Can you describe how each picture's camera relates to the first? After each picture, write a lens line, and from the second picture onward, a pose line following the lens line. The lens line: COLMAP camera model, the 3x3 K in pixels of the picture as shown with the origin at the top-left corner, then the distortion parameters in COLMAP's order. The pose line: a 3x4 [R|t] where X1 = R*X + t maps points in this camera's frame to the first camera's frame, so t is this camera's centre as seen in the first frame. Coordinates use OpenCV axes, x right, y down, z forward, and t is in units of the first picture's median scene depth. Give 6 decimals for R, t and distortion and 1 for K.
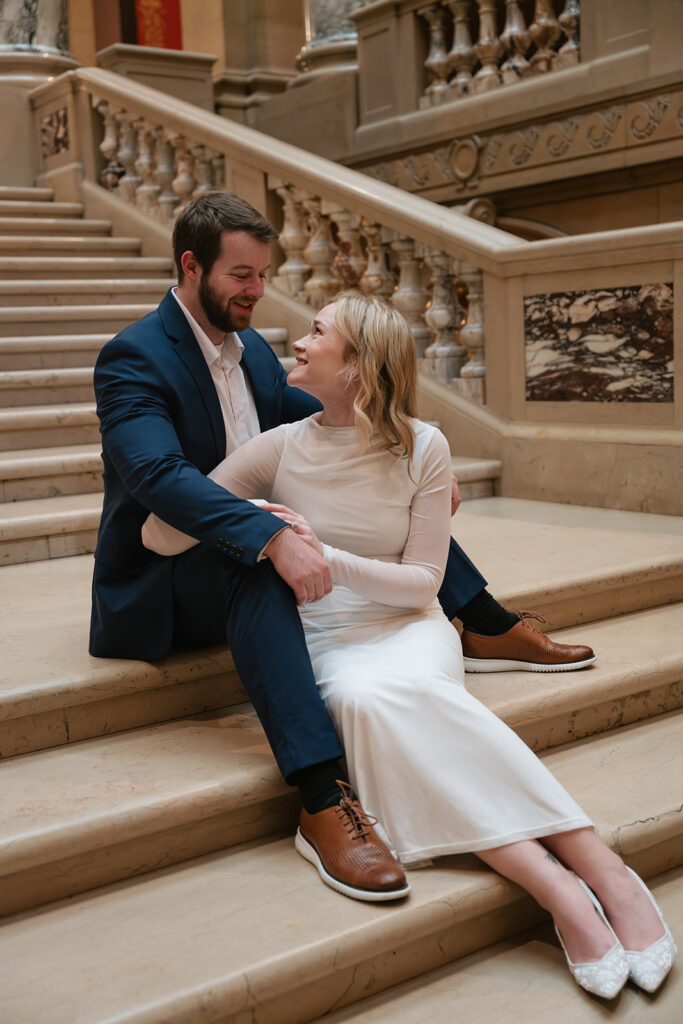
lens RADIAL K [[1231.6, 0, 341.5], [0, 1231.6, 512.0], [0, 0, 1]] dist [0.012182, -0.006861]
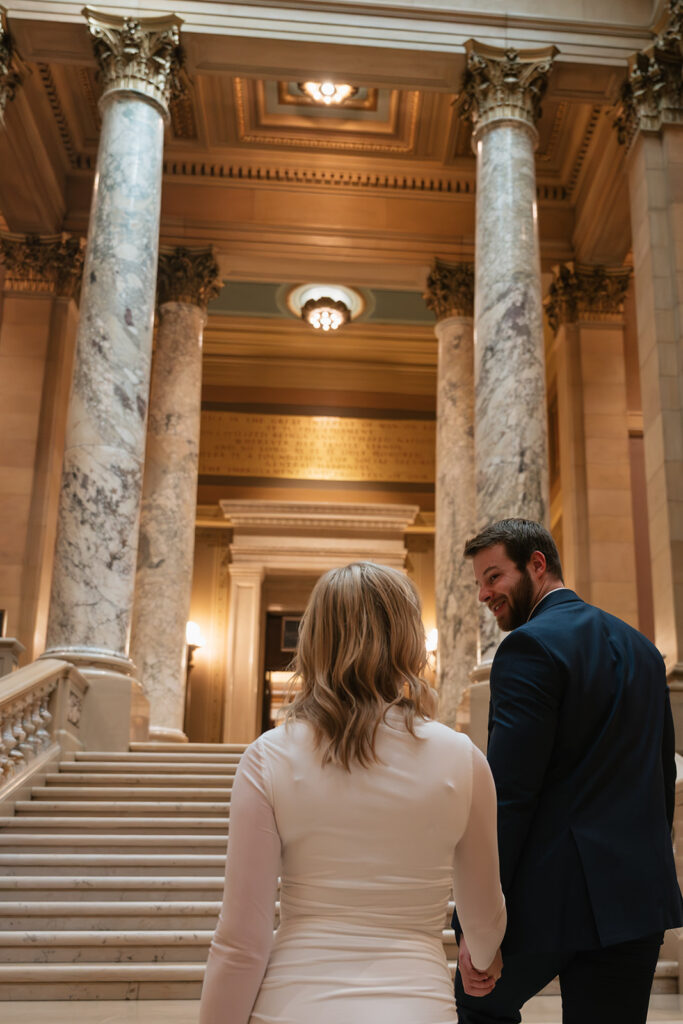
lens RADIAL K [[1080.9, 0, 441.8], [0, 1080.9, 630.9], [0, 0, 1]] dist [-0.009238, 0.001433]
pose [[0.868372, -0.091379, -0.487421, 0.312585], [-0.098200, 0.931729, -0.349624, 0.031518], [0.486093, 0.351469, 0.800114, -0.028764]]
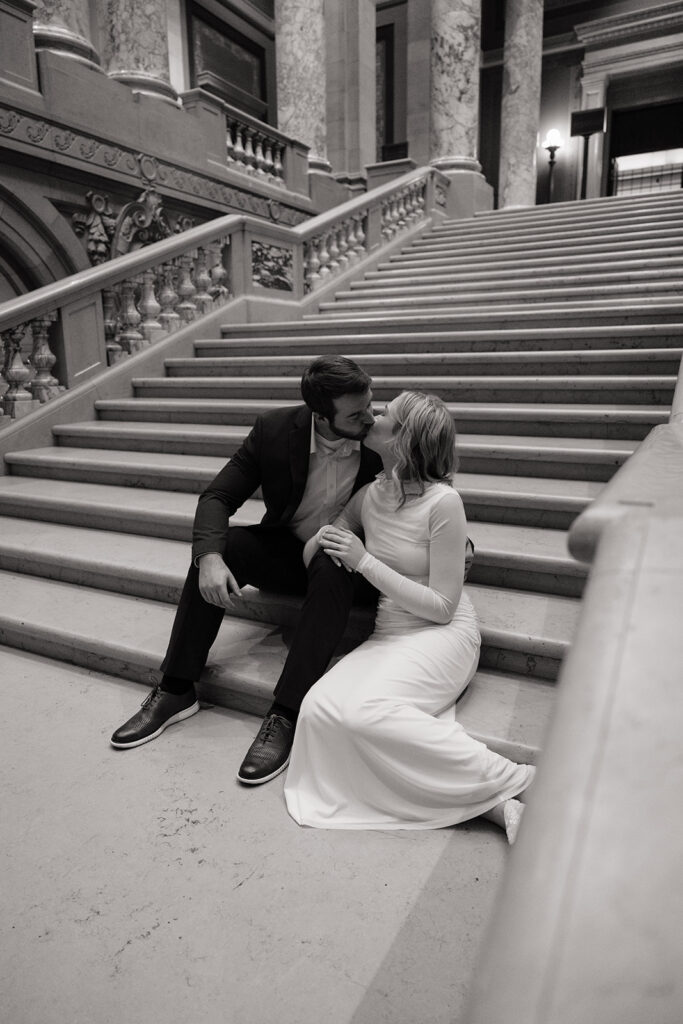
lens RADIAL K [[683.3, 0, 338.6], [0, 683.3, 507.8], [0, 0, 1]] dist [0.004469, 0.000408]
pose [[0.439099, 0.225365, -0.869714, 0.611403], [-0.122610, 0.974003, 0.190486, 0.105971], [0.890033, 0.022994, 0.455316, -0.020027]]
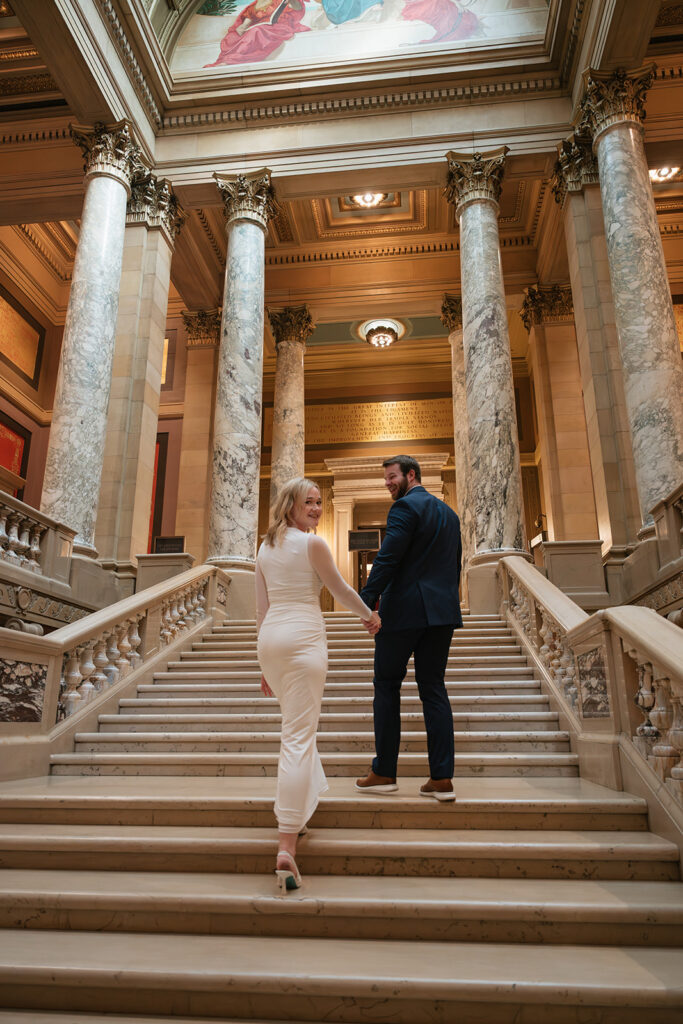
lens RADIAL K [[686.4, 0, 346.2], [0, 686.4, 516.8], [0, 0, 1]] dist [0.000188, 0.003315]
pose [[0.740251, -0.155814, -0.654027, 0.378992], [-0.115621, 0.928780, -0.352135, 0.016092], [0.662315, 0.336288, 0.669515, 0.030132]]
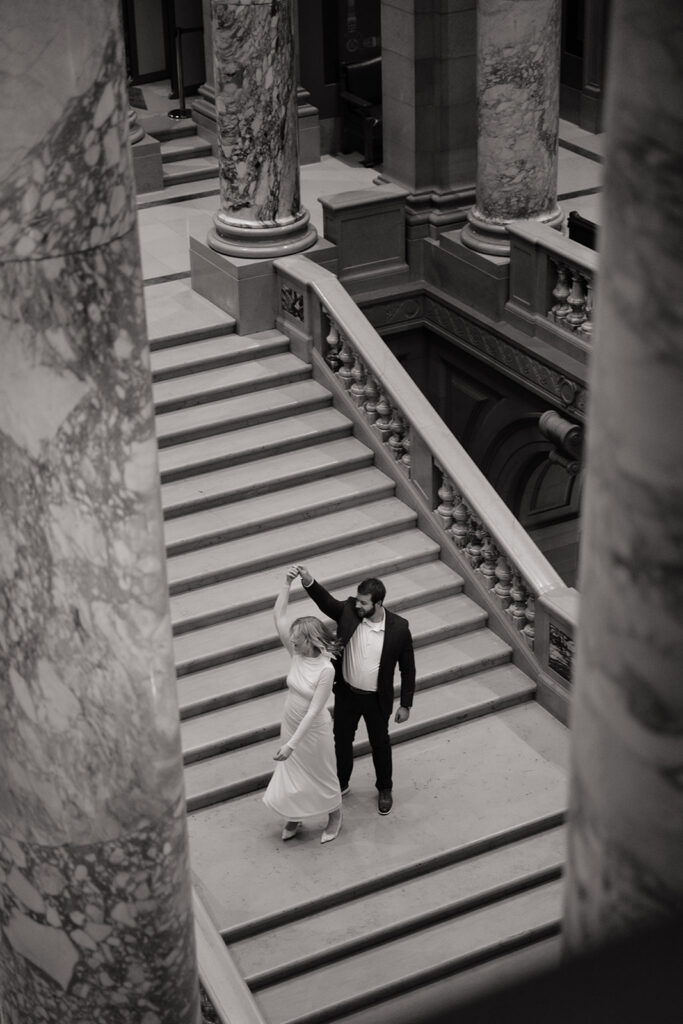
lens RADIAL K [[2015.0, 0, 310.1], [0, 2015.0, 513.6], [0, 0, 1]] dist [0.005277, 0.098923]
pose [[0.990220, 0.072572, -0.119156, 0.091895], [-0.029049, 0.942591, 0.332683, -0.946979], [0.136459, -0.325968, 0.935481, -1.392500]]
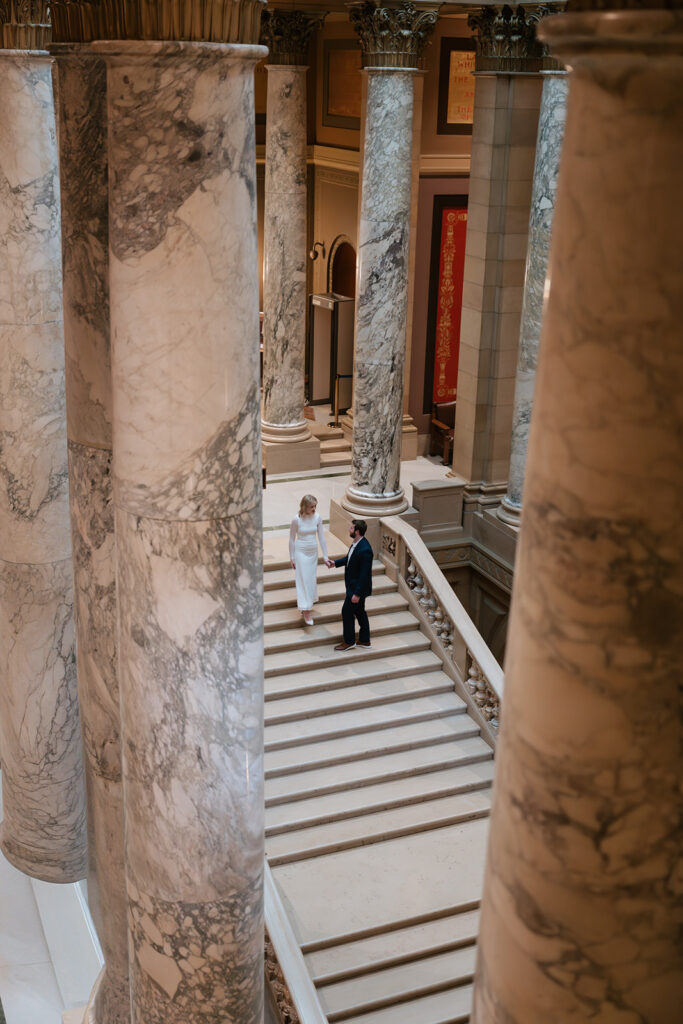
lens RADIAL K [[1215.5, 0, 322.9], [0, 1215.5, 516.4], [0, 0, 1]] dist [-0.002333, 0.019842]
pose [[0.969913, 0.138791, -0.200014, 0.107523], [-0.093152, 0.970630, 0.221813, -0.949344], [0.224925, -0.196507, 0.954355, -1.333299]]
